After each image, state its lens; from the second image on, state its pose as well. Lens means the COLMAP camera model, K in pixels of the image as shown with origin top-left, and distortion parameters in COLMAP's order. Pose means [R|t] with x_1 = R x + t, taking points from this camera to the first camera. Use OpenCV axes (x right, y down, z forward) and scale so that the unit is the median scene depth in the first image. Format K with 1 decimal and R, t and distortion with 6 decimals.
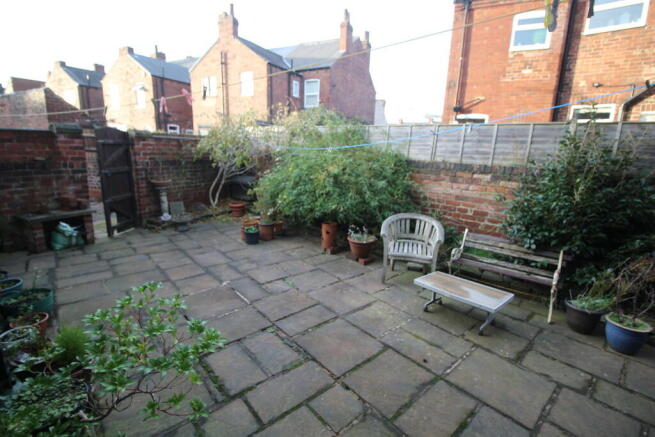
lens RADIAL K [[305.0, 0, 324.4], [0, 305.0, 218.1], [0, 0, 1]] dist [-0.012883, -0.003081]
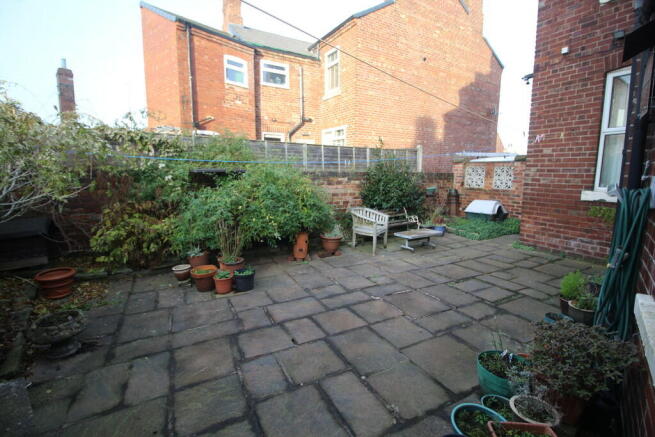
lens RADIAL K [[305.0, 0, 326.7], [0, 305.0, 218.3], [0, 0, 1]] dist [-0.012883, -0.003081]
pose [[0.240178, -0.182182, 0.953480, -1.004479], [0.222483, 0.966416, 0.128611, -0.157354], [-0.944889, 0.181244, 0.272645, 0.668857]]
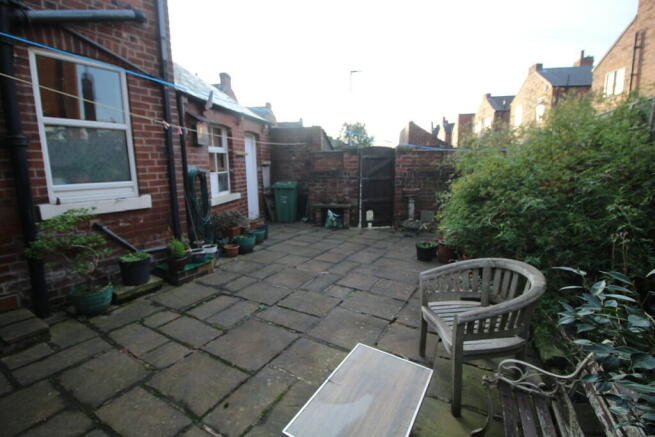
lens RADIAL K [[305.0, 0, 330.3], [0, 305.0, 214.7], [0, 0, 1]] dist [-0.012883, -0.003081]
pose [[0.320916, 0.121780, -0.939246, 0.582913], [-0.187959, 0.980163, 0.062865, -0.060451], [0.928270, 0.156365, 0.337440, 0.482612]]
